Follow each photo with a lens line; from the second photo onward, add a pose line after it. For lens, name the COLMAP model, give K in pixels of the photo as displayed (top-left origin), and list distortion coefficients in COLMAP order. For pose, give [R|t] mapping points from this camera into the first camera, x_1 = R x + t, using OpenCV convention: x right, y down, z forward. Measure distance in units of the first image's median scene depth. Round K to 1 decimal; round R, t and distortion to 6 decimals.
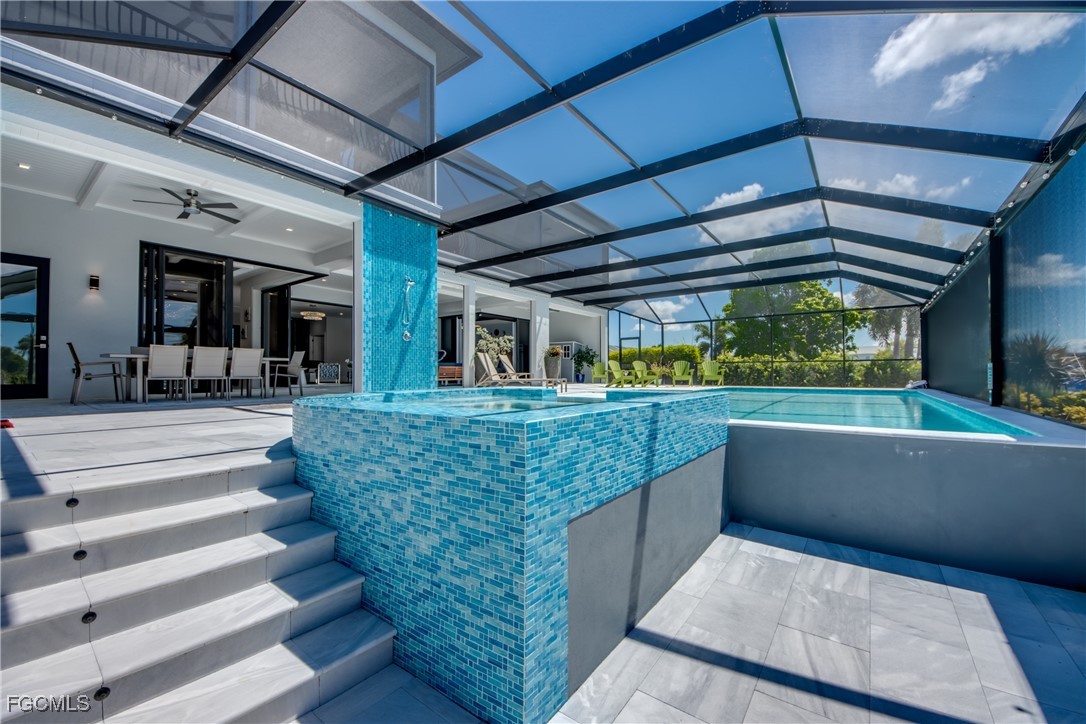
lens RADIAL K [[422.4, 0, 539.4], [0, 422.4, 372.1], [0, 0, 1]] dist [0.002985, -0.000690]
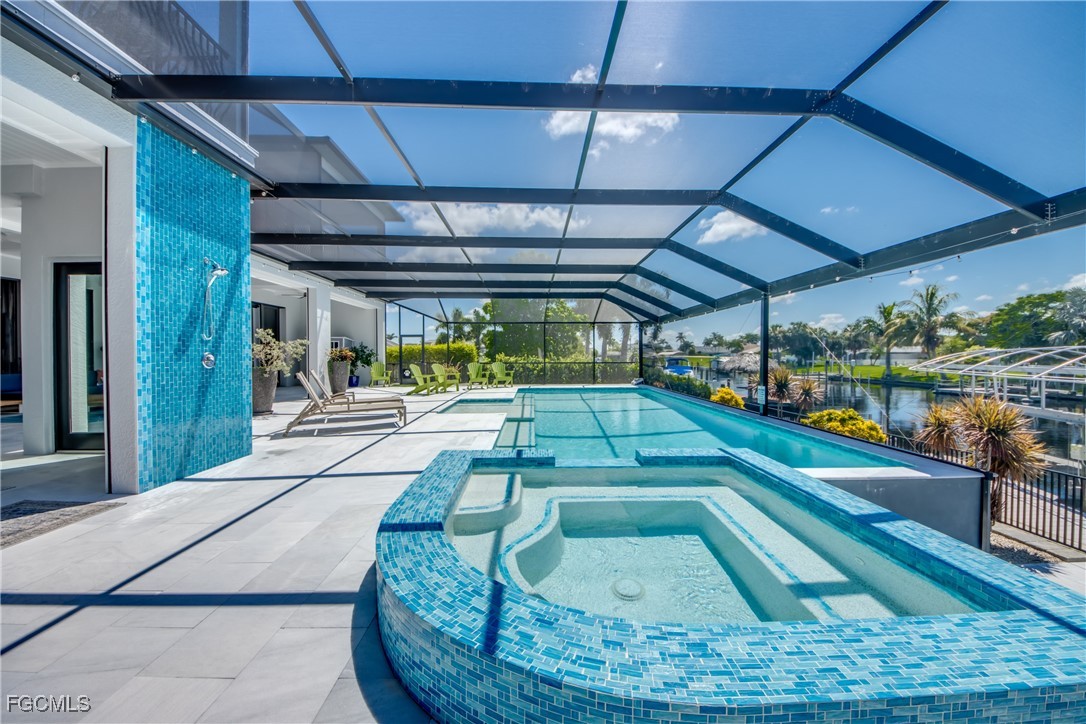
lens RADIAL K [[422.4, 0, 545.7], [0, 422.4, 353.5], [0, 0, 1]] dist [0.002985, -0.000690]
pose [[0.782030, 0.005362, 0.623218, -0.303783], [-0.003740, 0.999985, -0.003911, -0.091102], [-0.623230, 0.000728, 0.782038, 0.234039]]
